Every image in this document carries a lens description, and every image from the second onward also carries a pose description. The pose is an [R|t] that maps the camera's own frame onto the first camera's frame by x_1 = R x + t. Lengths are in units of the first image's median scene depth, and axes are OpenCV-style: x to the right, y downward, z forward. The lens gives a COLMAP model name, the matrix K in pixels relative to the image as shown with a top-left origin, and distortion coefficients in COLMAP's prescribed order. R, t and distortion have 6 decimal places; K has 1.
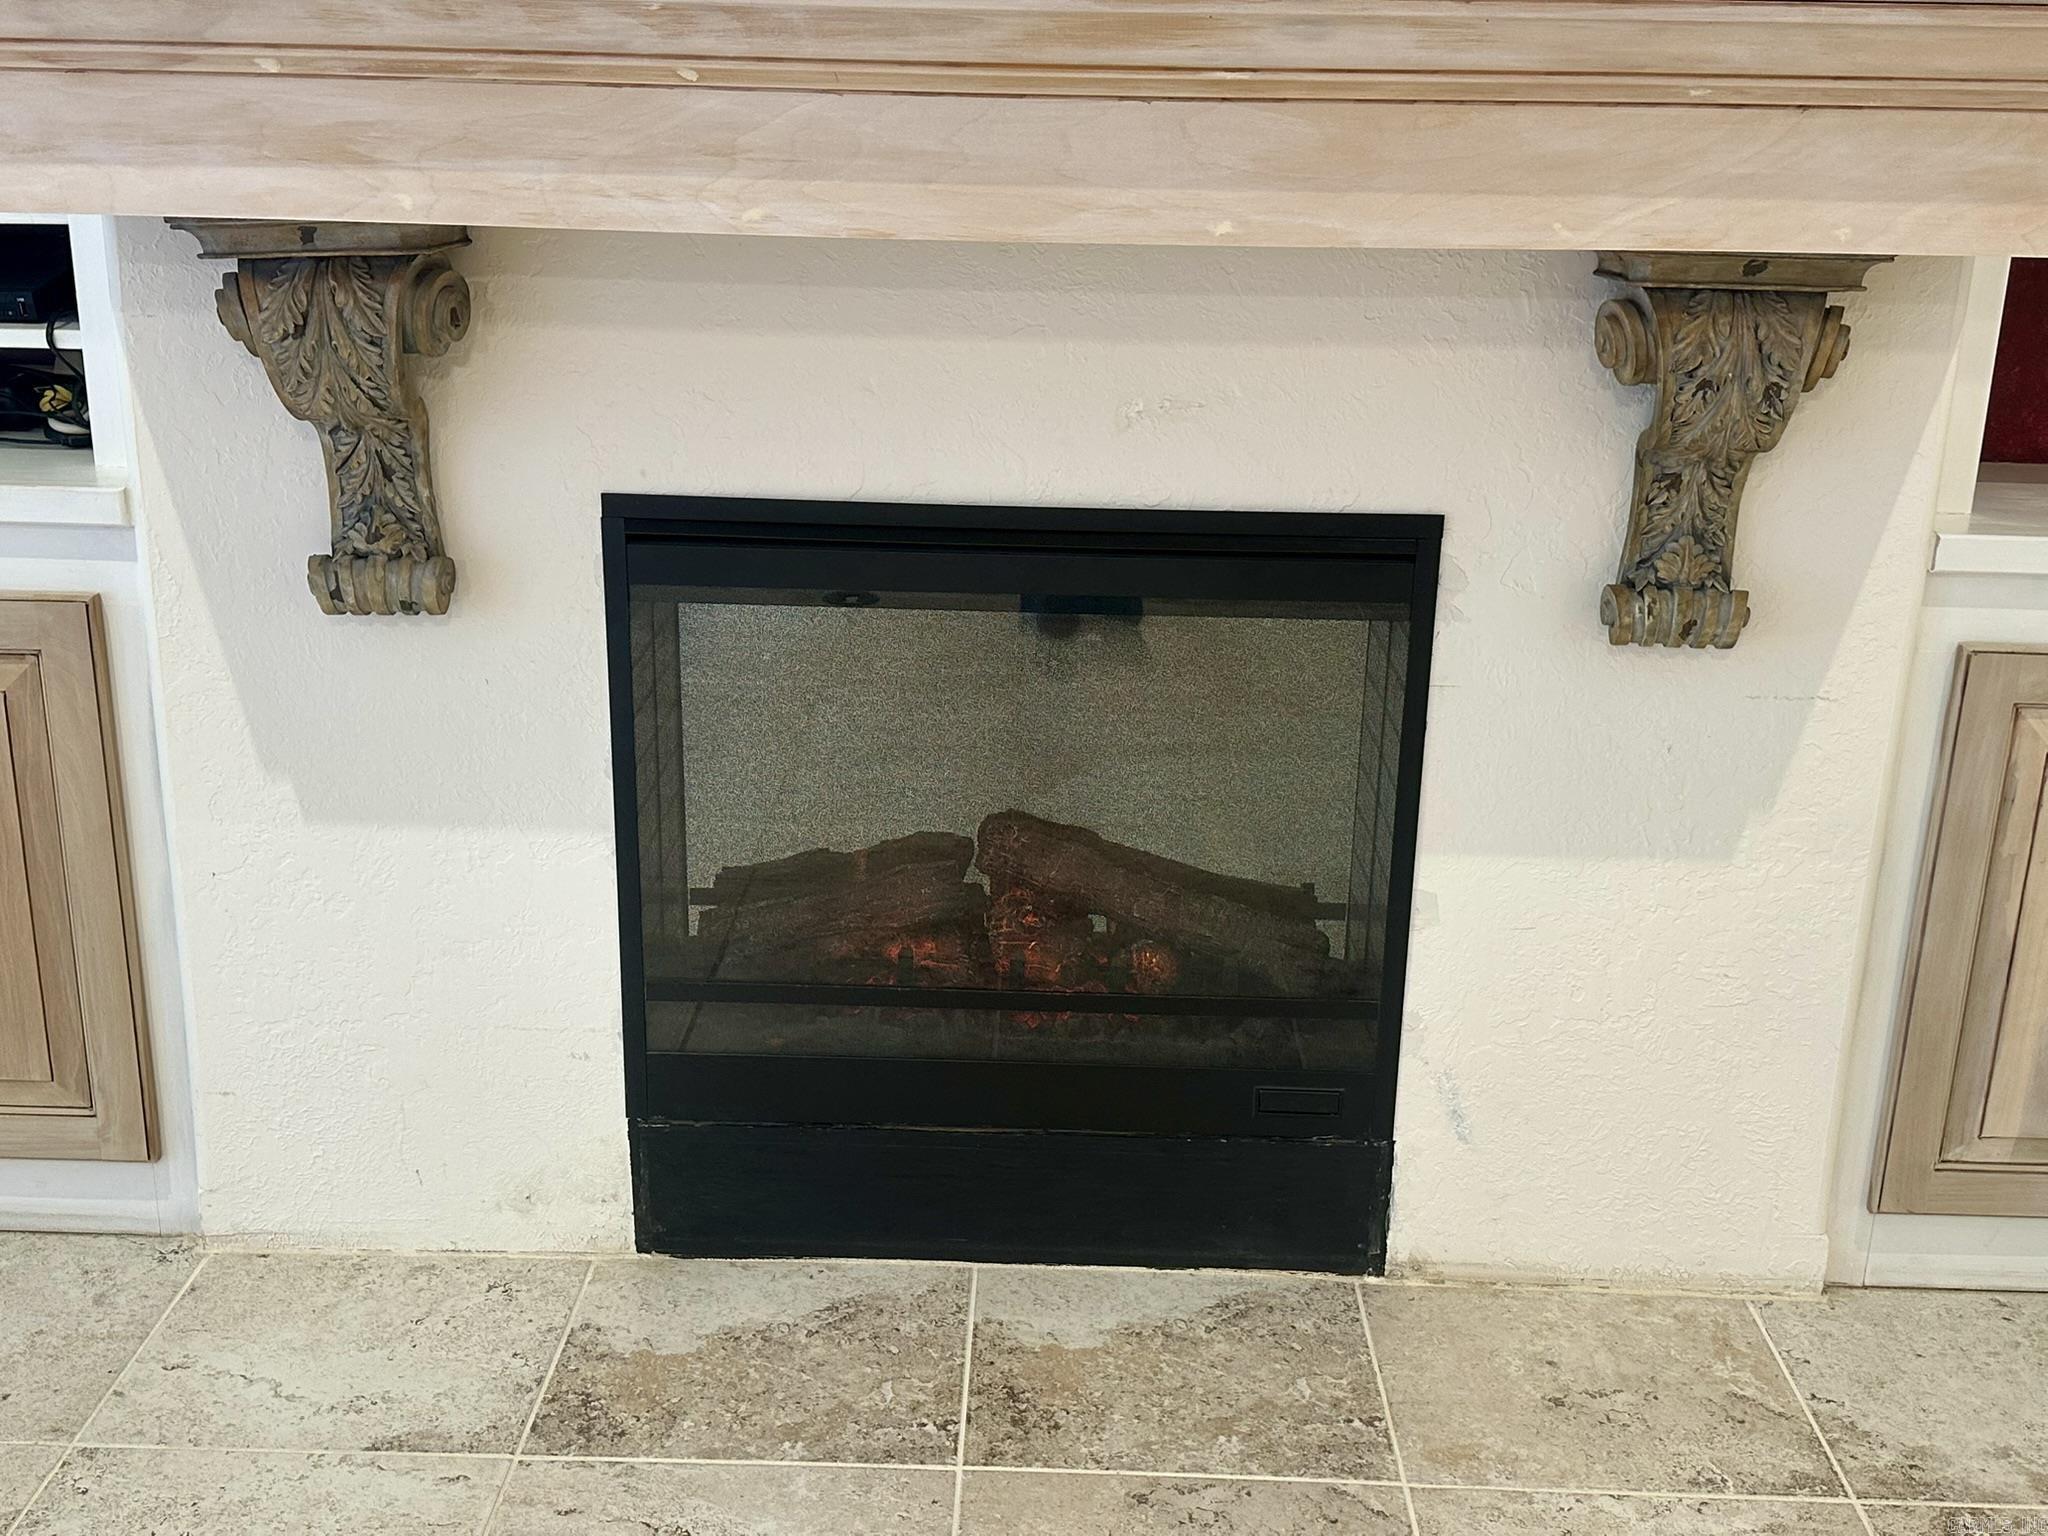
lens RADIAL K [[2211.5, 0, 1015.4], [0, 2211.5, 768.2], [0, 0, 1]] dist [0.028216, 0.000000]
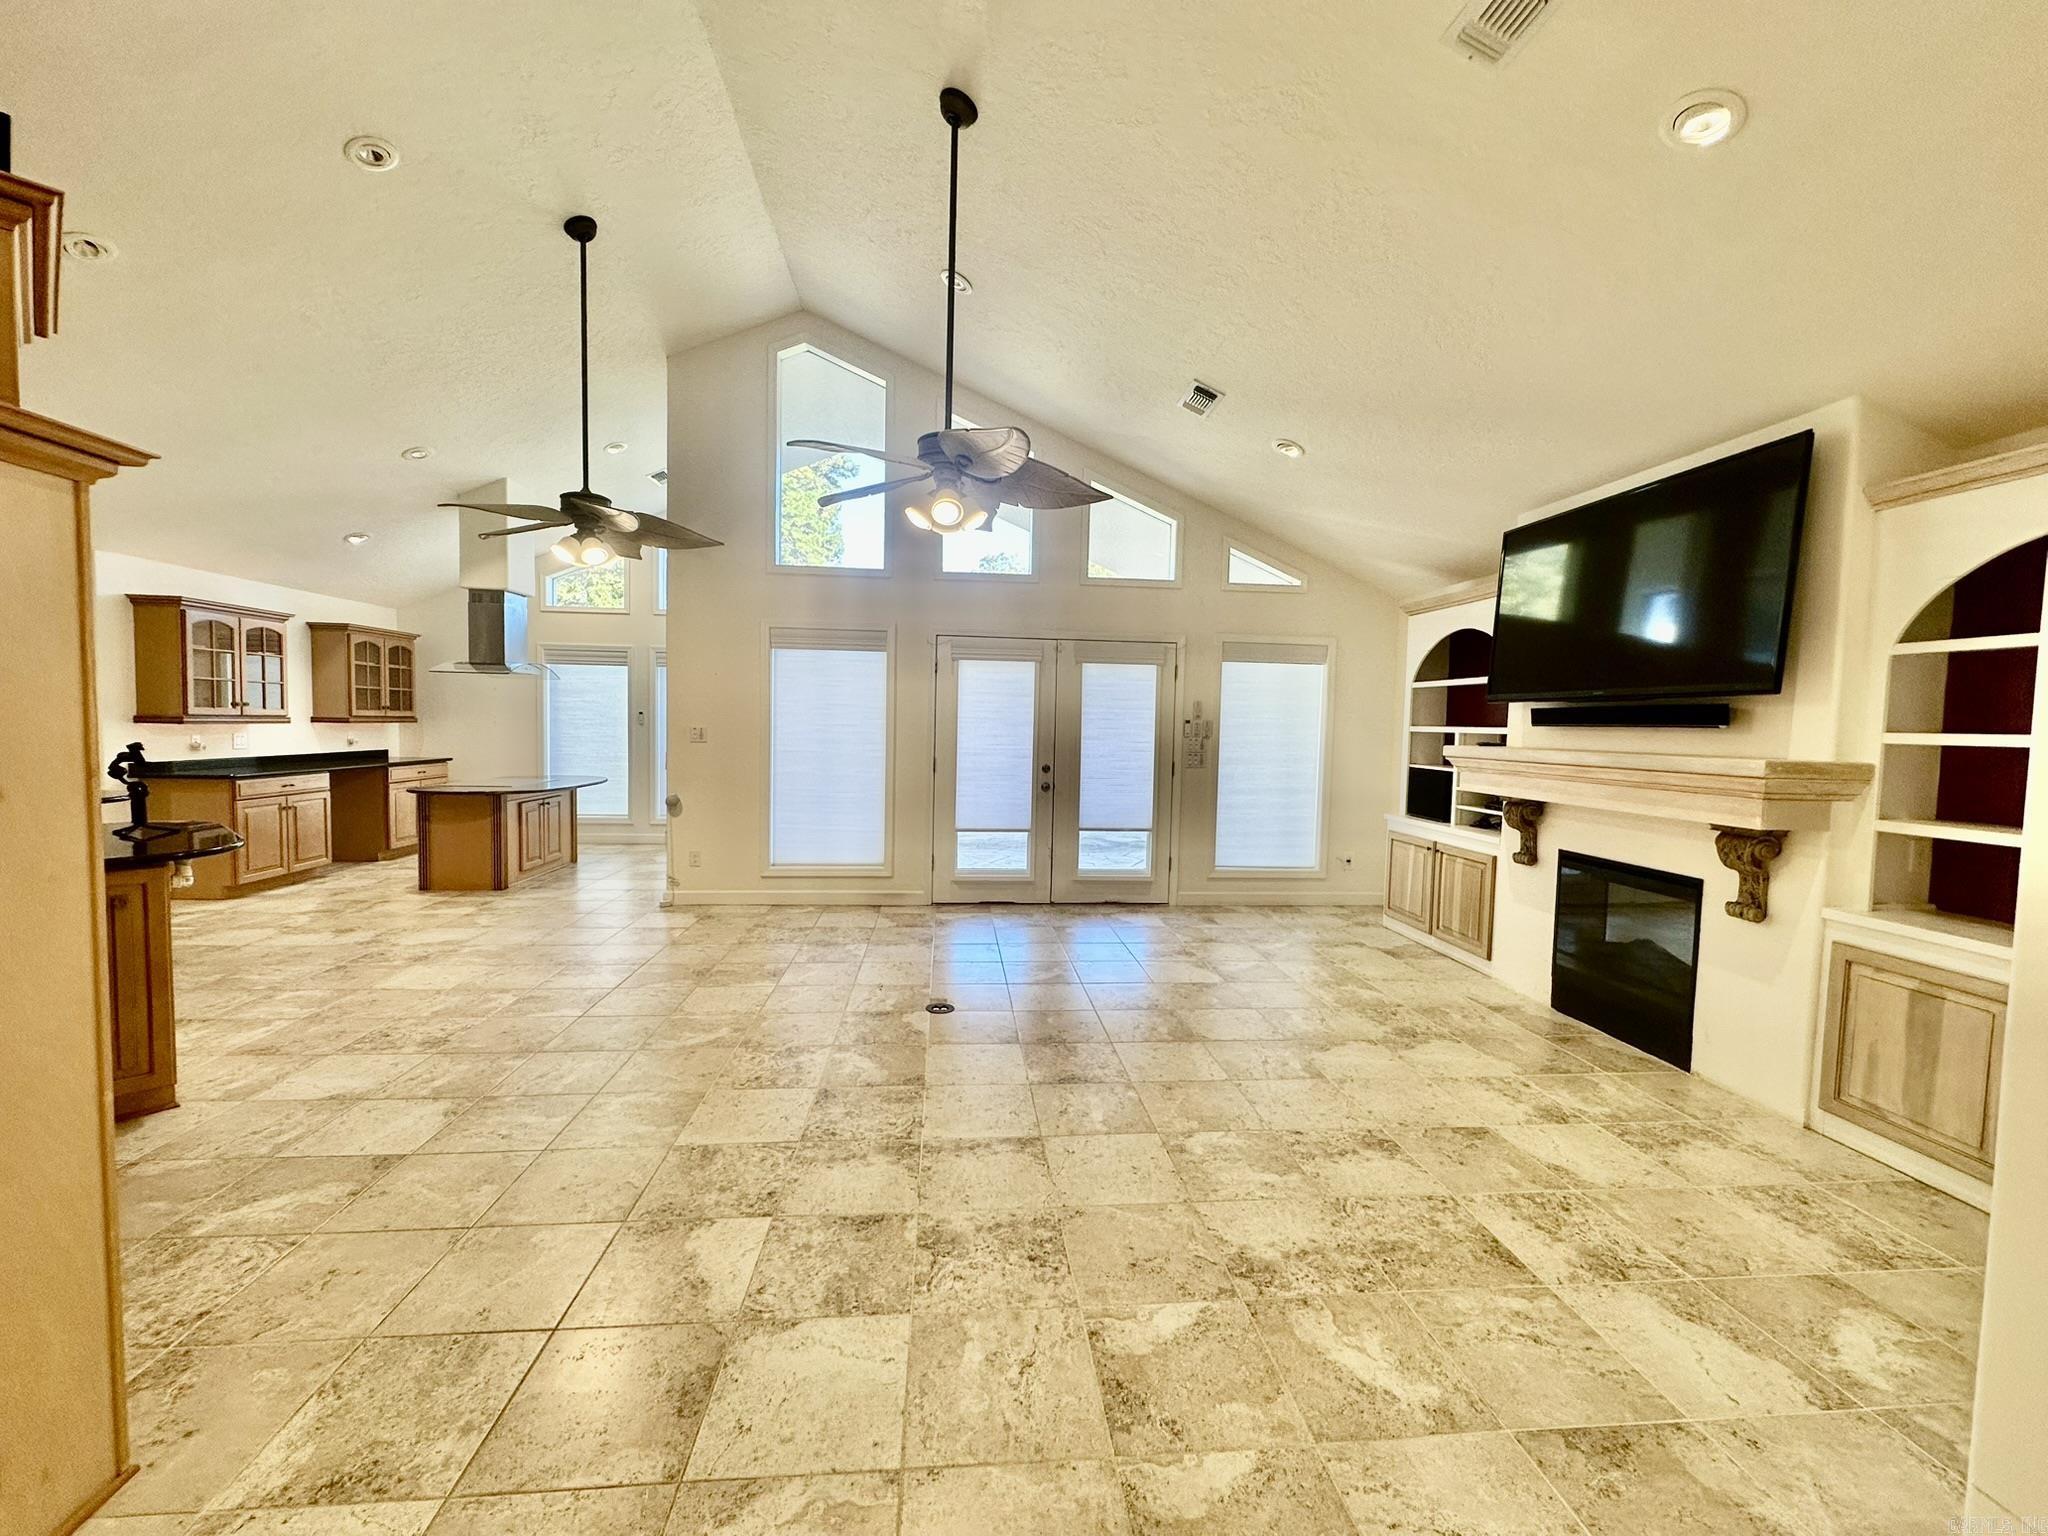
lens RADIAL K [[824.2, 0, 1016.4], [0, 824.2, 766.6], [0, 0, 1]] dist [-0.003905, 0.000813]
pose [[0.110340, 0.035172, -0.993271, 1.639970], [-0.339424, 0.940623, -0.004398, 0.142241], [0.934140, 0.337625, 0.115727, -0.530868]]
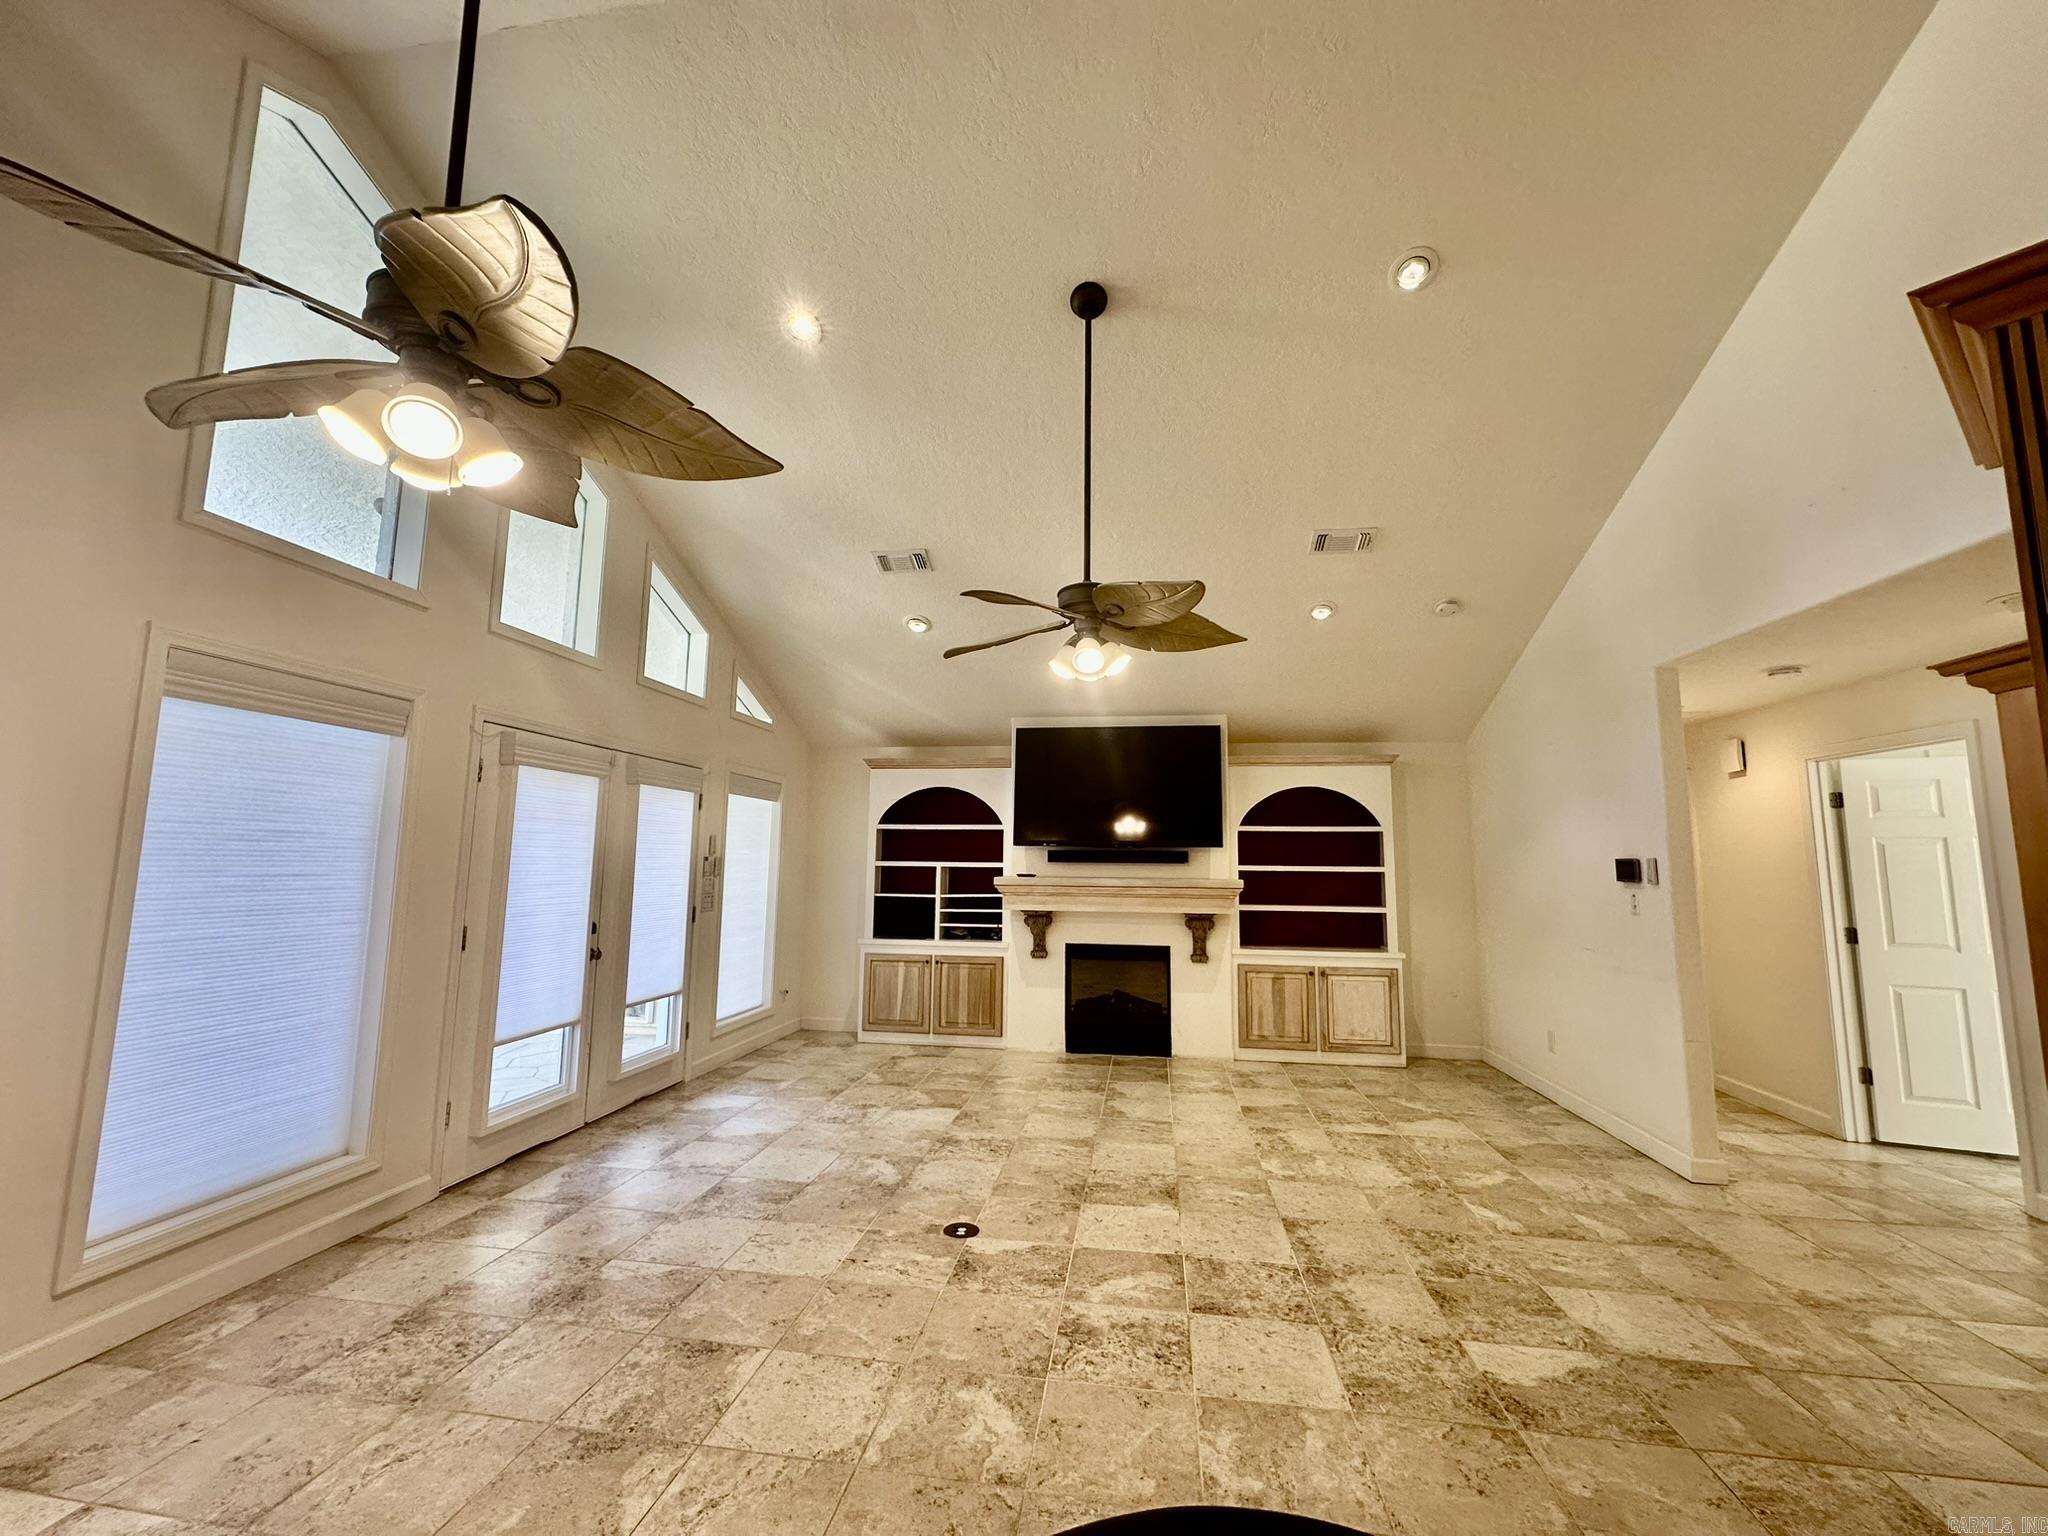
lens RADIAL K [[824.2, 0, 1028.1], [0, 824.2, 765.0], [0, 0, 1]] dist [-0.003905, 0.000813]
pose [[0.992613, -0.024121, -0.118901, 0.052673], [-0.030139, 0.900289, -0.434247, 0.607325], [0.117520, 0.434623, 0.892912, -2.020814]]
